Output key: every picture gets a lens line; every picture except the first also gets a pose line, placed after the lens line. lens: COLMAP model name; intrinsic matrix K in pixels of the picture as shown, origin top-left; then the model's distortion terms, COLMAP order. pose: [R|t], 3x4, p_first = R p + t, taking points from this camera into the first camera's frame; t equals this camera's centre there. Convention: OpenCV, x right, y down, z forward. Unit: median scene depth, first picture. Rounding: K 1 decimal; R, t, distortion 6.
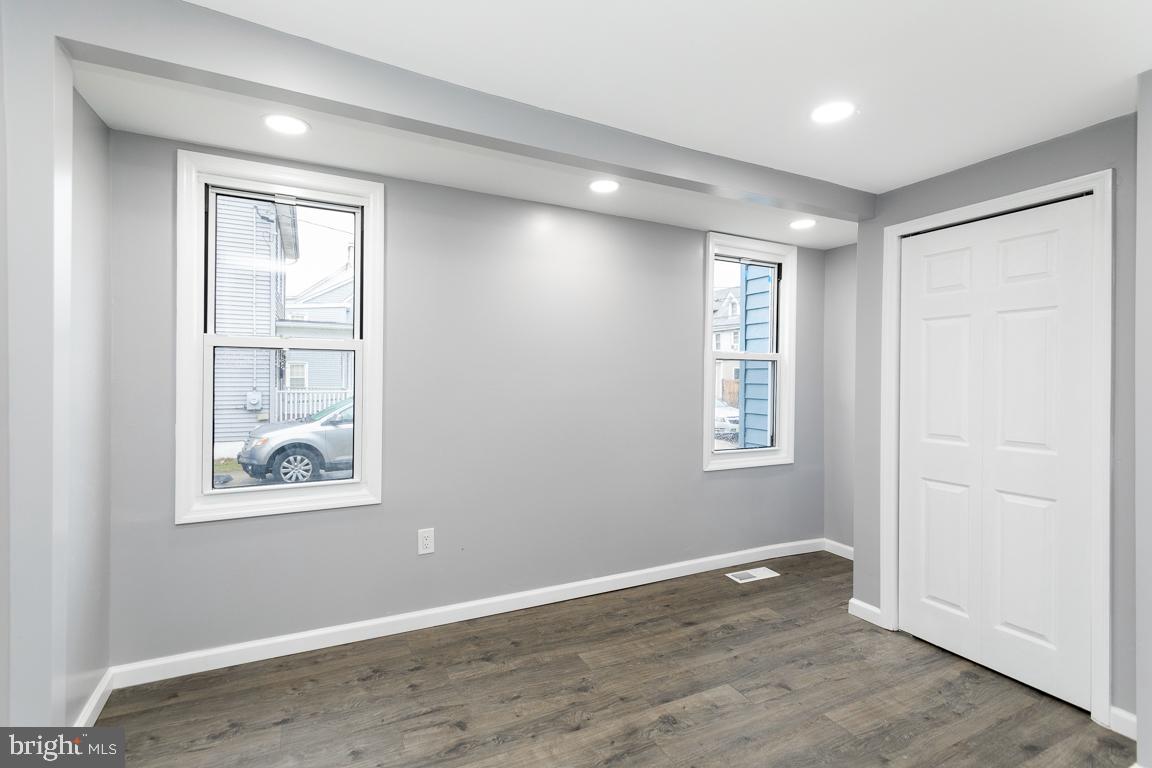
lens RADIAL K [[534.7, 0, 569.3], [0, 534.7, 378.7], [0, 0, 1]] dist [0.018548, -0.008378]
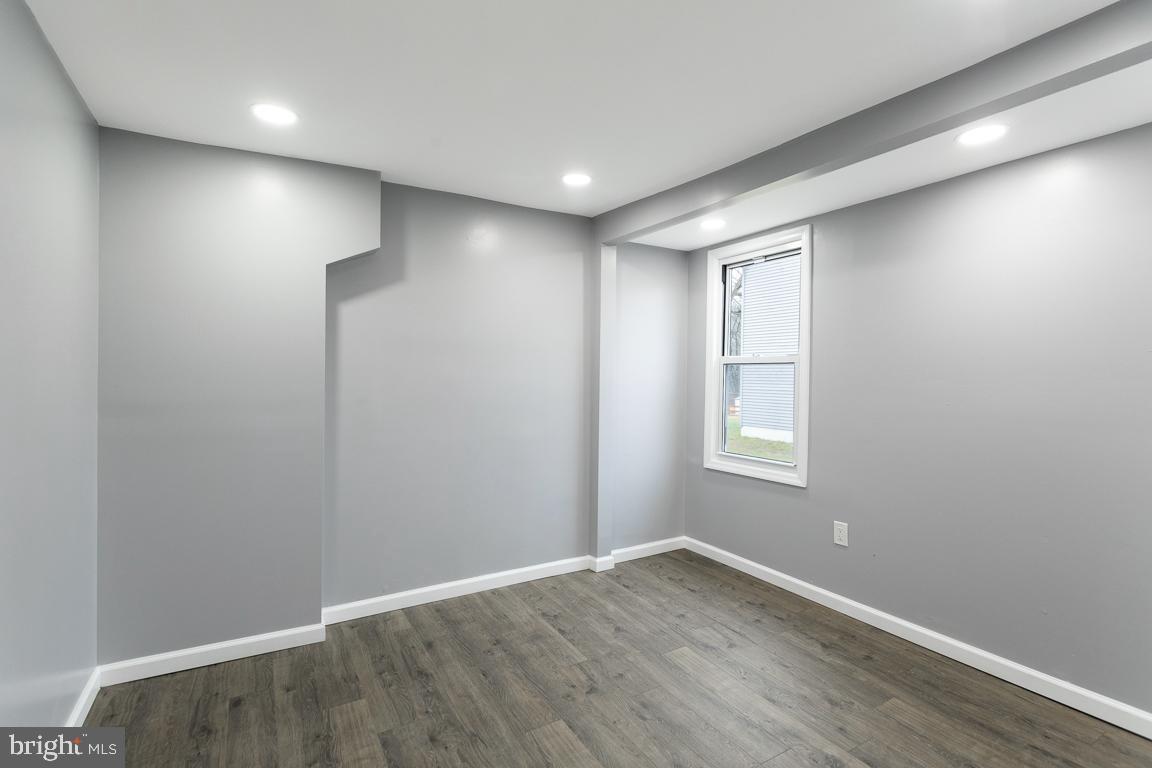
lens RADIAL K [[534.7, 0, 569.3], [0, 534.7, 378.7], [0, 0, 1]] dist [0.018548, -0.008378]
pose [[0.084037, 0.002327, -0.996460, 0.888551], [-0.016650, 0.999861, 0.000931, -0.007938], [0.996324, 0.016512, 0.084064, 0.390730]]
